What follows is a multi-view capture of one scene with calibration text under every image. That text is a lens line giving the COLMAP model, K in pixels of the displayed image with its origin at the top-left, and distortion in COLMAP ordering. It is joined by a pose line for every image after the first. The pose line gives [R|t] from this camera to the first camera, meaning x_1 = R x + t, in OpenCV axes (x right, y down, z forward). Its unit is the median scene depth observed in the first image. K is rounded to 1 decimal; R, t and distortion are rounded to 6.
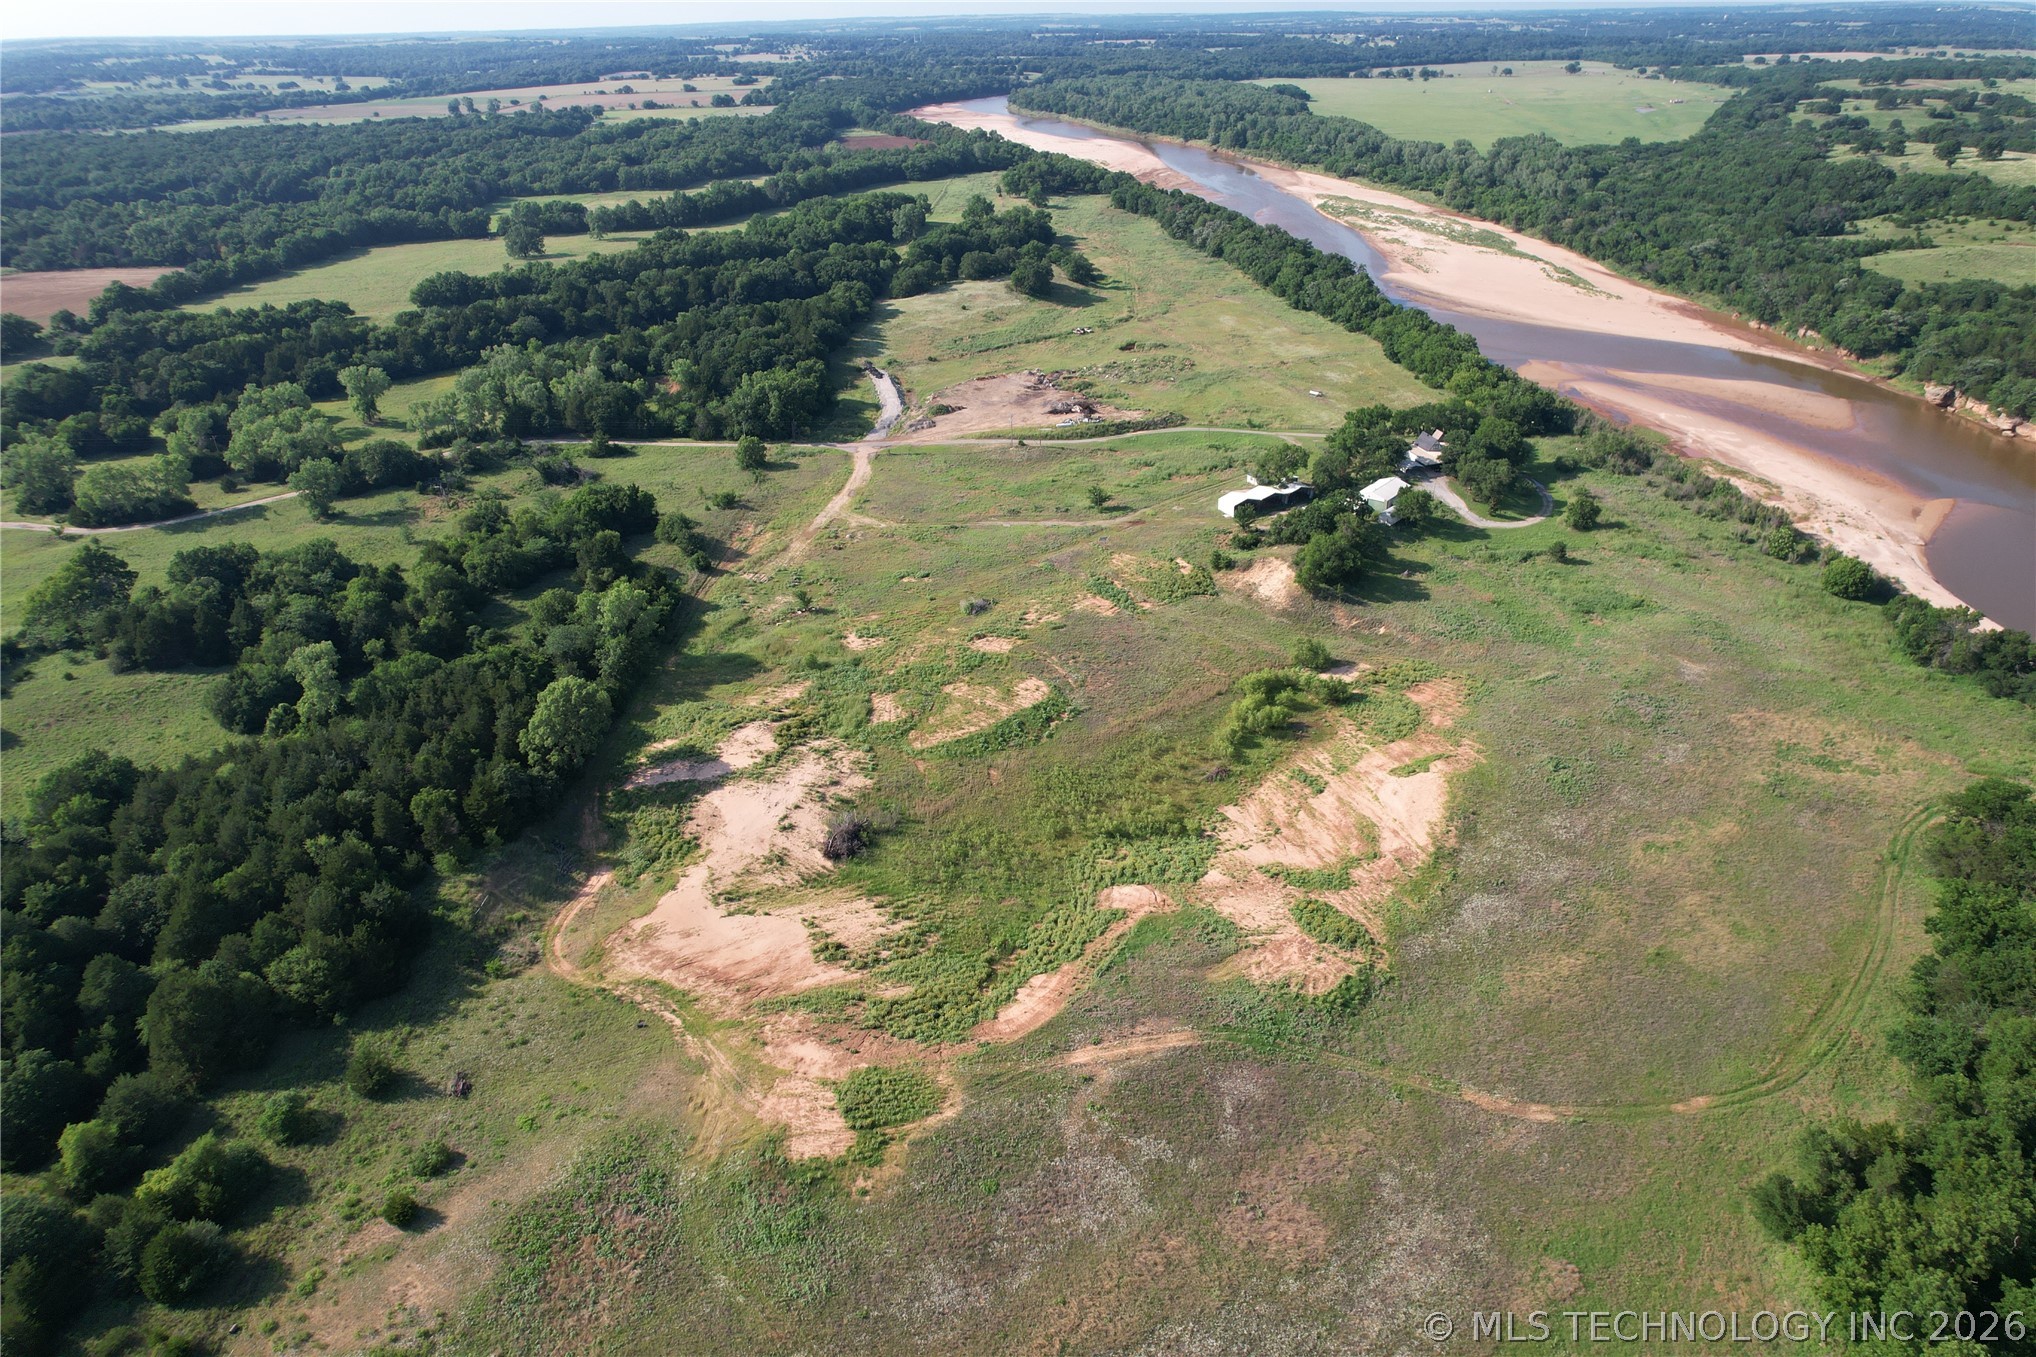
lens RADIAL K [[1299.3, 0, 1011.1], [0, 1299.3, 691.7], [0, 0, 1]] dist [-0.085730, 0.080357]
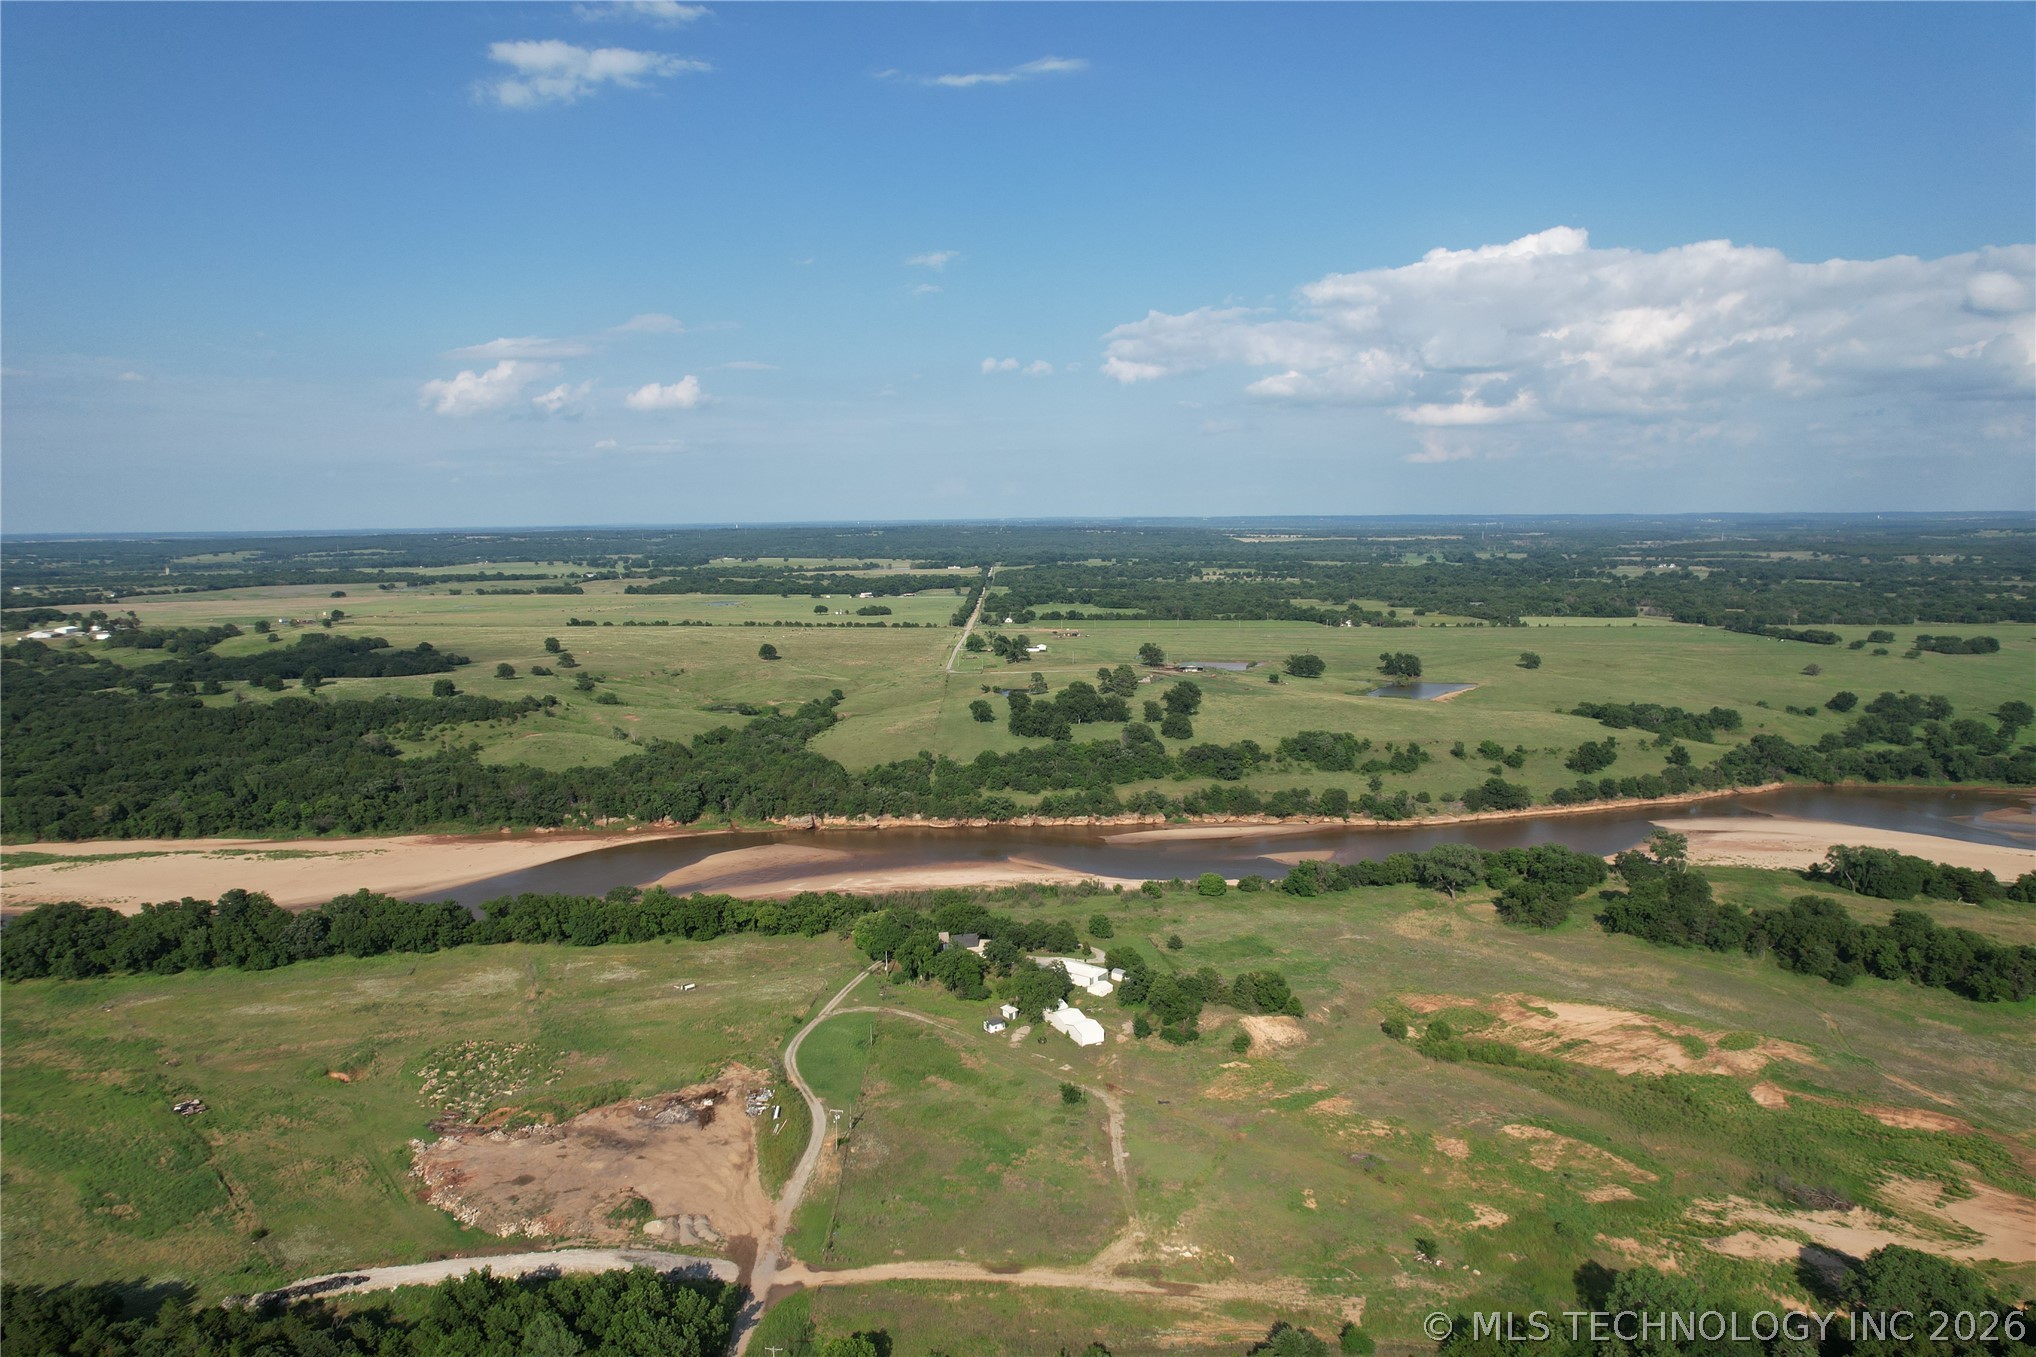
lens RADIAL K [[1294.3, 0, 1011.9], [0, 1294.3, 721.8], [0, 0, 1]] dist [-0.078953, 0.074039]
pose [[-0.024037, -0.143180, 0.989405, -0.392266], [0.481128, 0.865880, 0.136993, -0.259592], [-0.876321, 0.479323, 0.048074, 0.439368]]
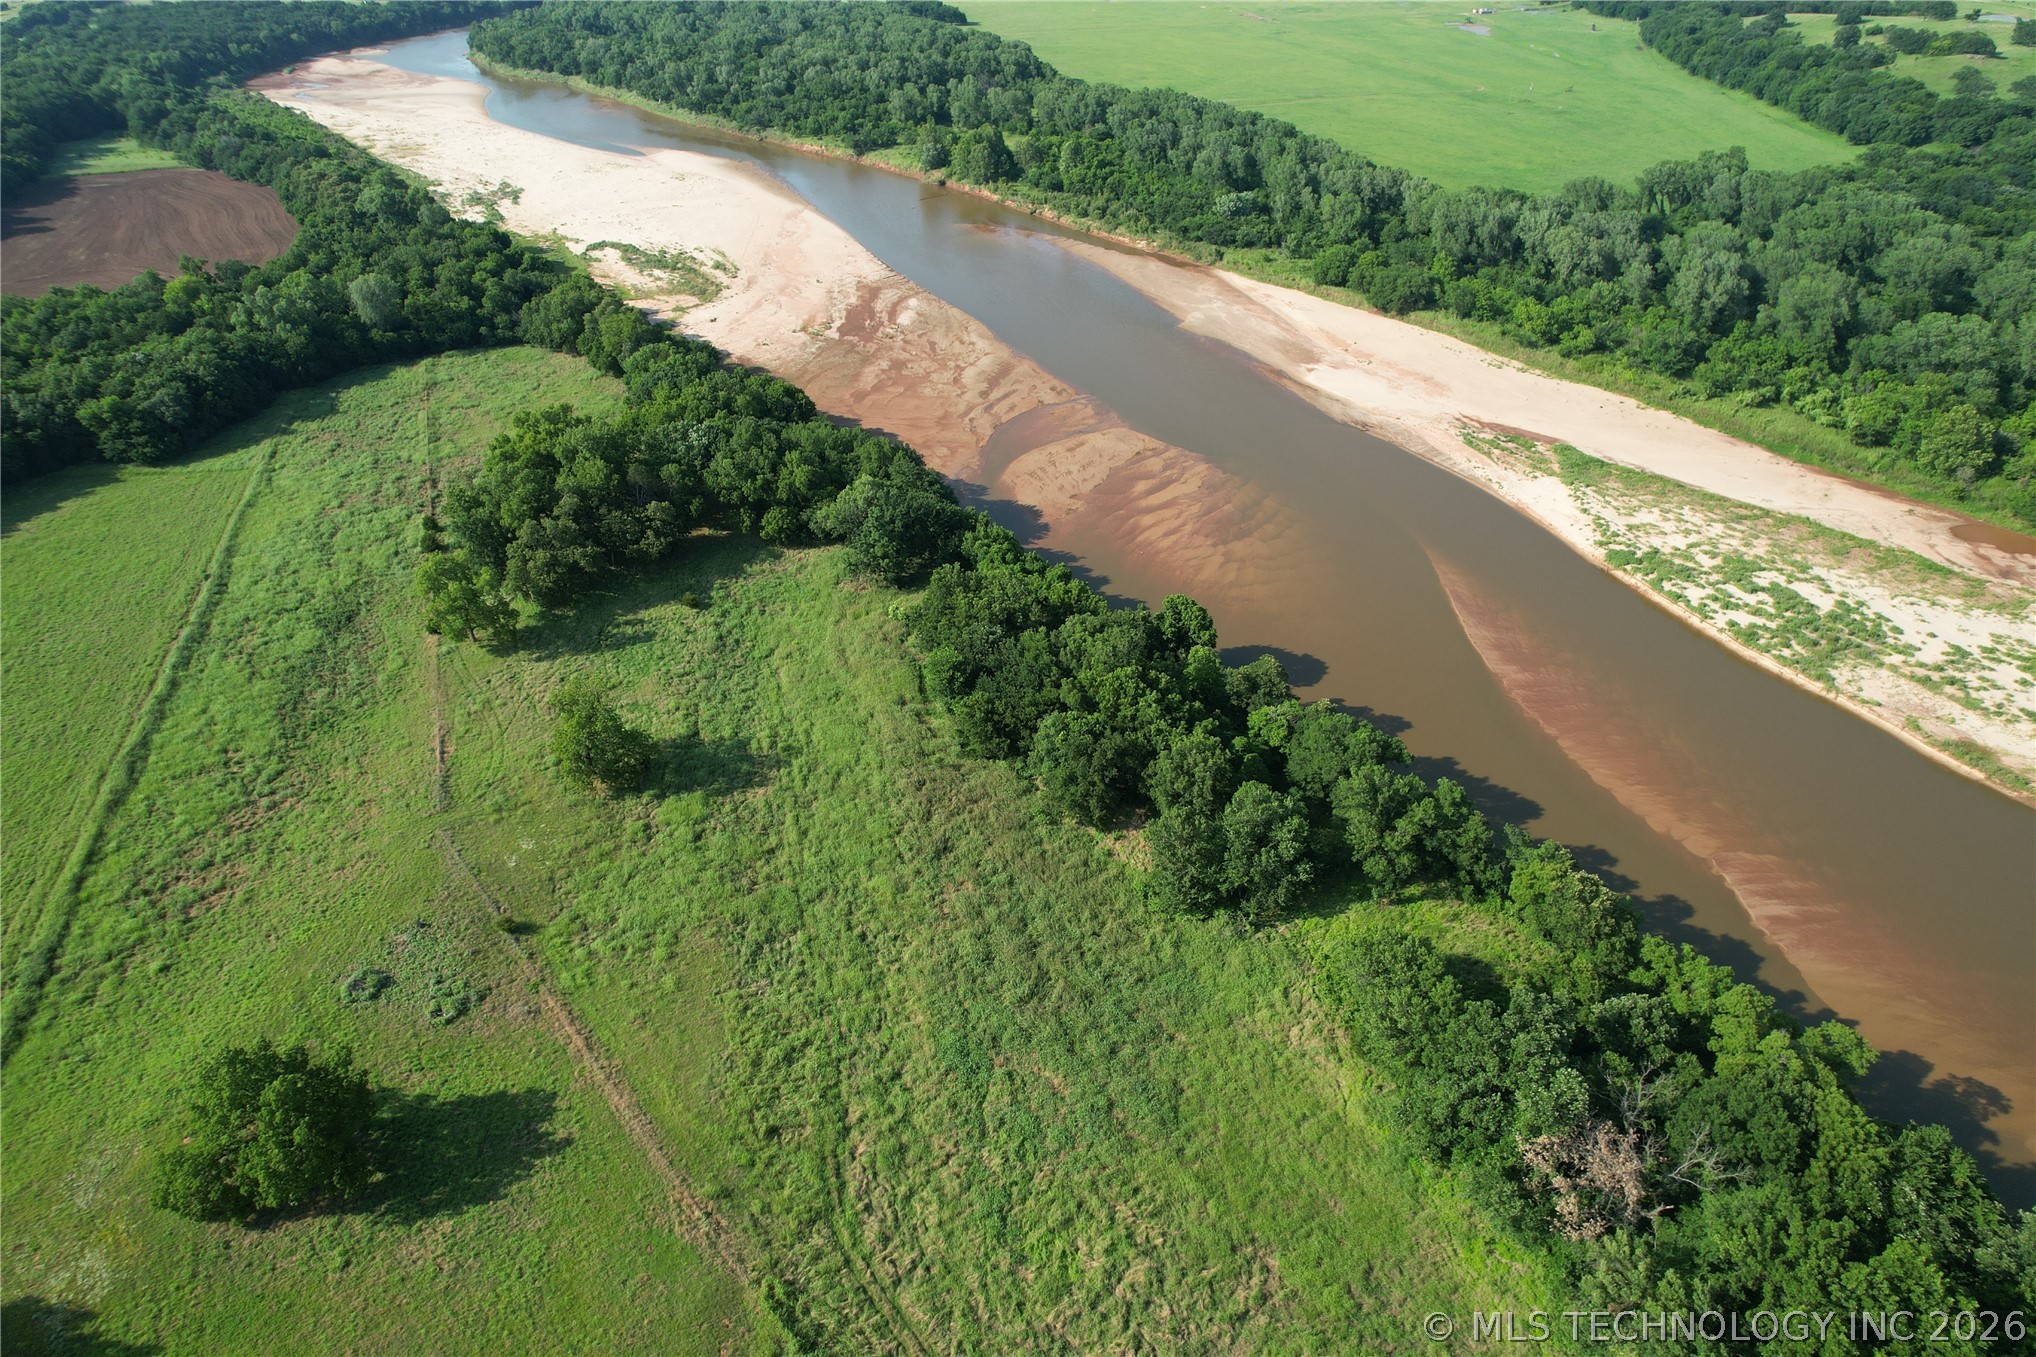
lens RADIAL K [[1299.3, 0, 1011.1], [0, 1299.3, 691.7], [0, 0, 1]] dist [-0.085730, 0.080357]
pose [[0.941150, -0.179883, 0.286144, 0.031017], [0.158559, 0.982649, 0.096226, -0.505850], [-0.298489, -0.045192, 0.953343, 0.971467]]
